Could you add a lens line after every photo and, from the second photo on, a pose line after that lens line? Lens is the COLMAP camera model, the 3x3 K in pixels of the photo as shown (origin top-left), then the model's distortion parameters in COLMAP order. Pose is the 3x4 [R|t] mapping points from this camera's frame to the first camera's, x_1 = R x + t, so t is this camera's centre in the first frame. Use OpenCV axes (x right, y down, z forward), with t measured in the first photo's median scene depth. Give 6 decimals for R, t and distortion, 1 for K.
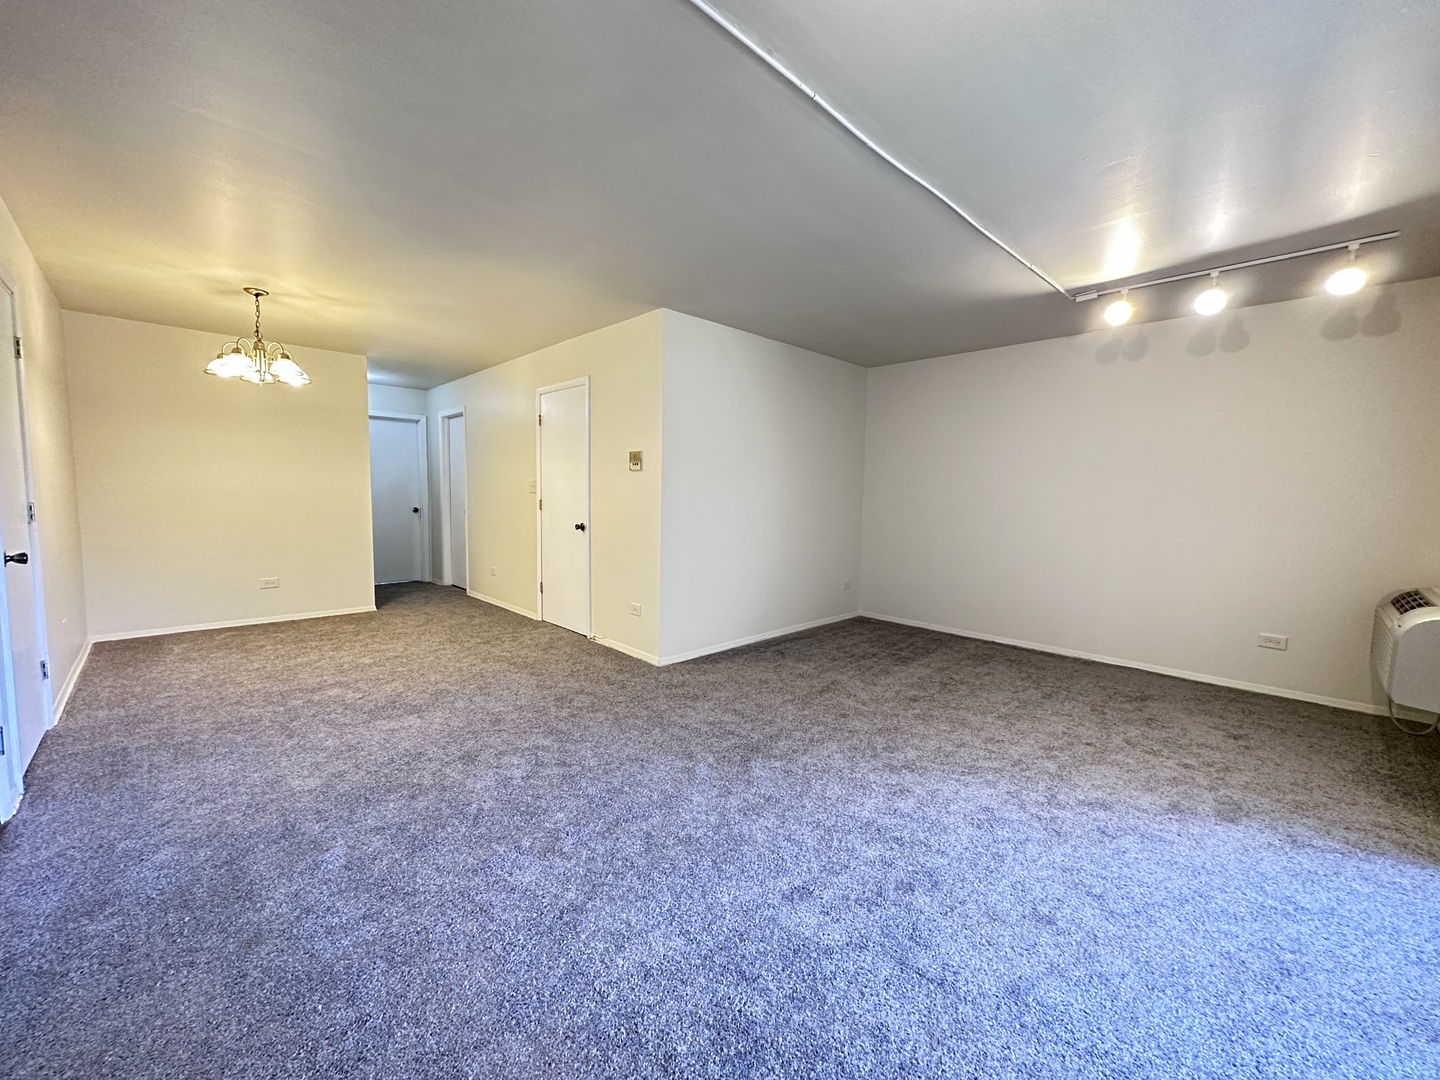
lens RADIAL K [[574.4, 0, 720.0], [0, 574.4, 540.0], [0, 0, 1]] dist [0.001345, 0.000555]
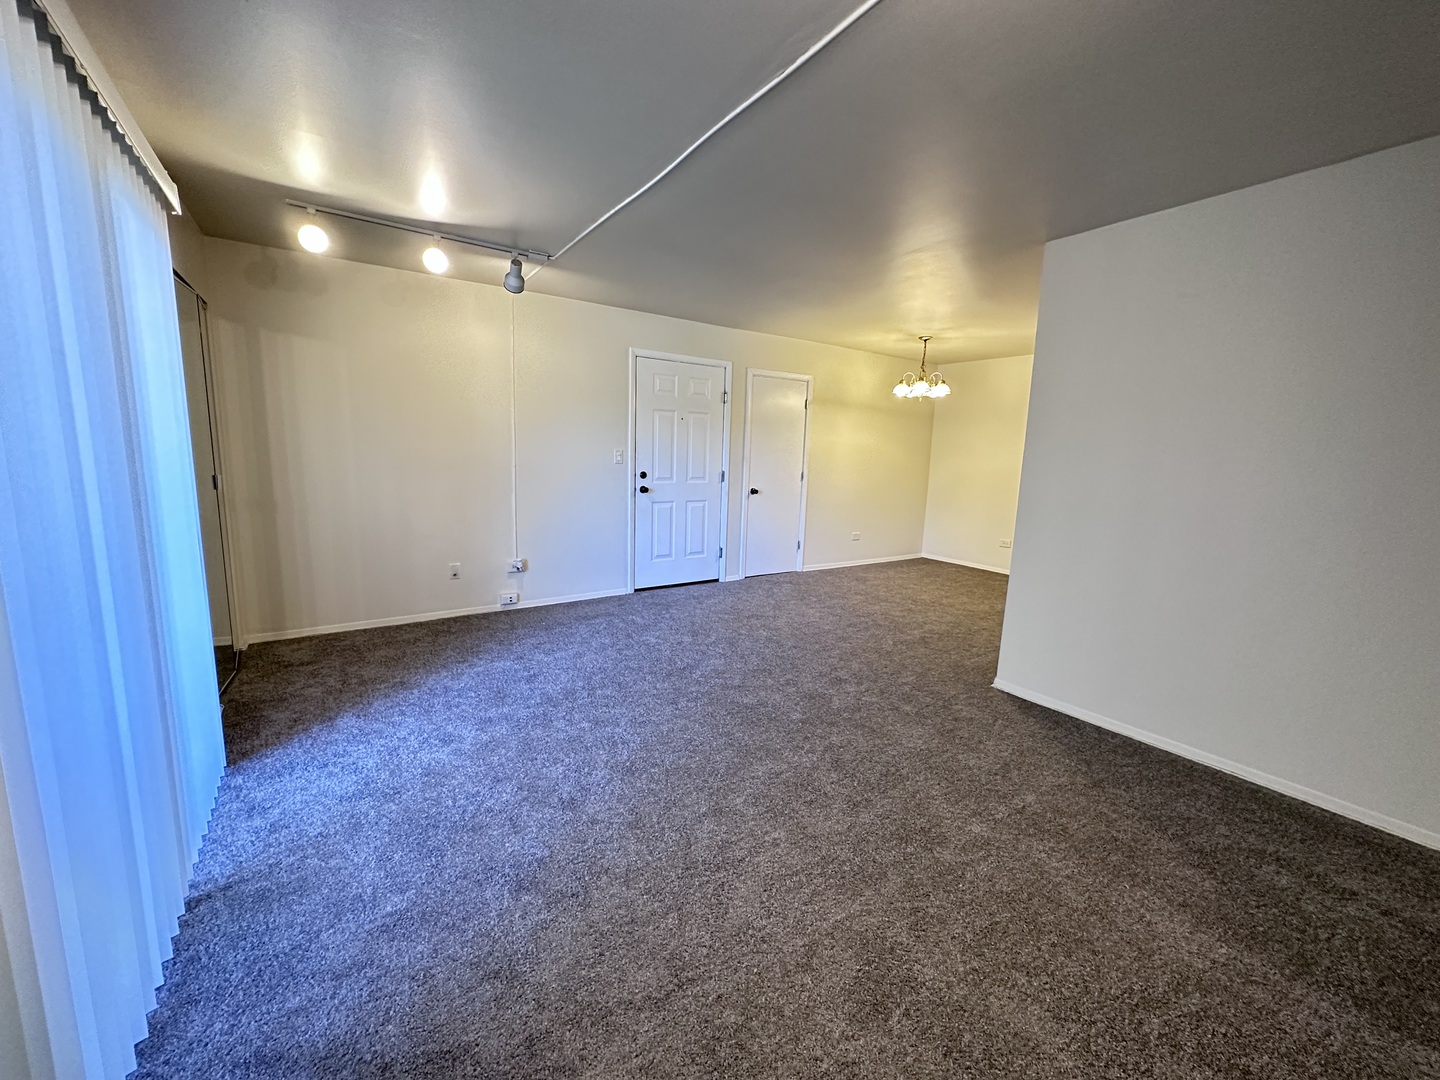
lens RADIAL K [[574.4, 0, 720.0], [0, 574.4, 540.0], [0, 0, 1]] dist [0.001345, 0.000555]
pose [[-0.167918, 0.136277, -0.976336, 0.742420], [-0.117724, 0.980539, 0.157111, -0.073966], [0.978746, 0.141320, -0.148607, 0.691179]]
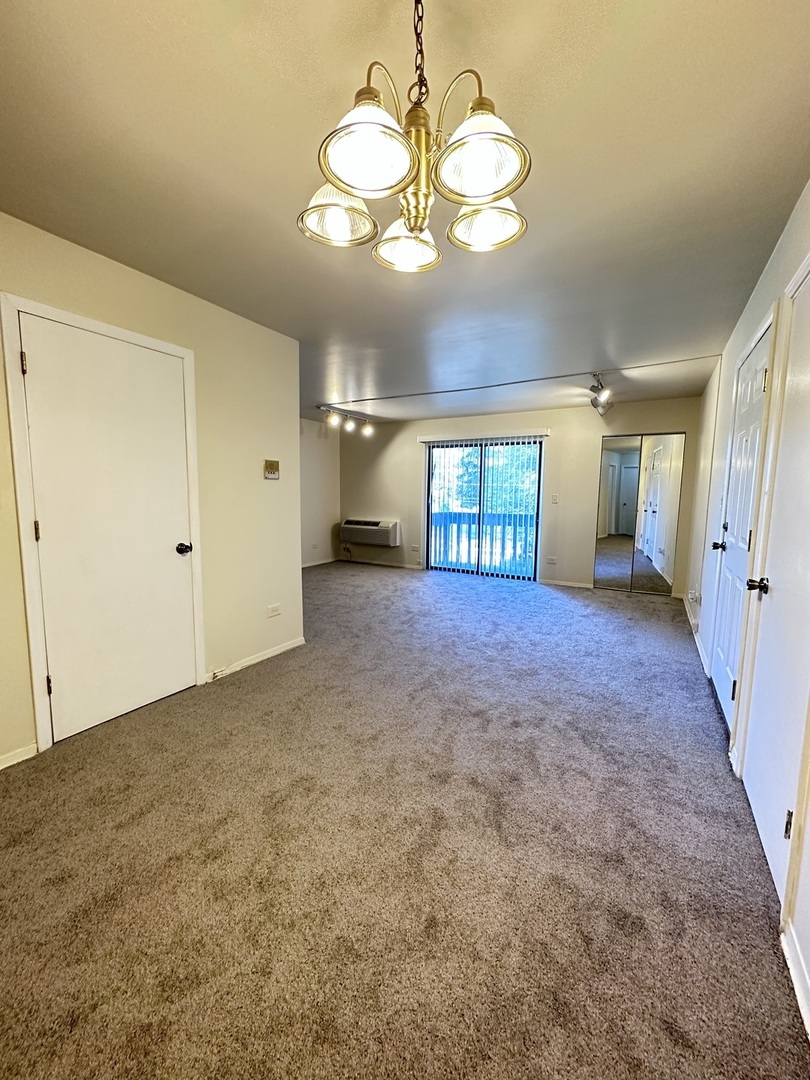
lens RADIAL K [[430.8, 0, 405.0], [0, 430.8, 540.0], [0, 0, 1]] dist [0.001345, 0.000555]
pose [[-0.271055, -0.128048, 0.954009, -0.977151], [0.065411, 0.986371, 0.150976, -0.113836], [-0.960339, 0.103325, -0.258985, 0.985684]]
